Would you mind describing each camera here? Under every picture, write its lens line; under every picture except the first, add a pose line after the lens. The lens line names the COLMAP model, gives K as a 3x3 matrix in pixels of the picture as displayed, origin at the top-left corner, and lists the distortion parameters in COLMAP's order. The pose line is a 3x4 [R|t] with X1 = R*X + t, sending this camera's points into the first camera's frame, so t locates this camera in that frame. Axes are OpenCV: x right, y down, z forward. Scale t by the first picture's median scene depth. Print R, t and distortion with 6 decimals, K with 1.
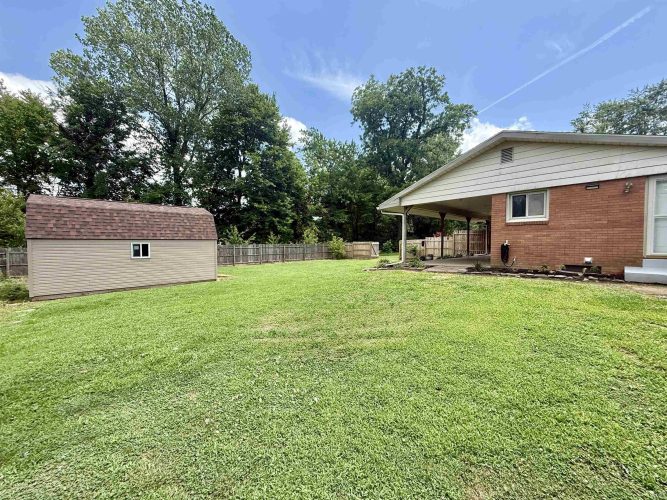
lens RADIAL K [[265.0, 0, 331.3], [0, 265.0, 251.0], [0, 0, 1]] dist [0.000204, 0.000055]
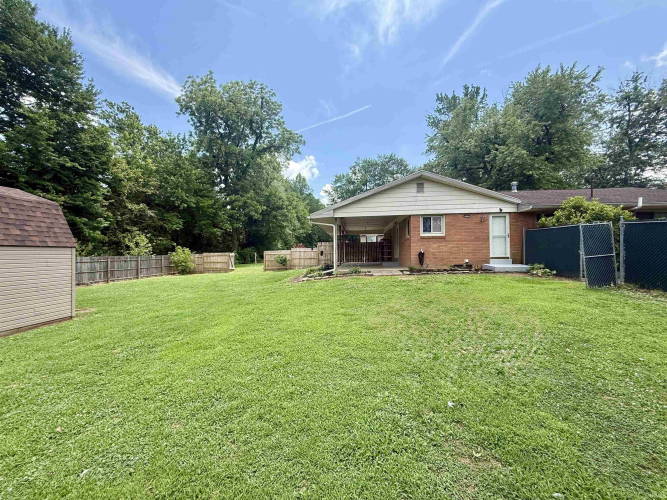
lens RADIAL K [[265.0, 0, 331.3], [0, 265.0, 250.9], [0, 0, 1]] dist [0.012395, 0.000135]
pose [[0.749680, 0.002200, 0.661797, -0.180213], [0.029280, 0.998905, -0.036490, 0.001989], [-0.661152, 0.046733, 0.748795, 0.083642]]
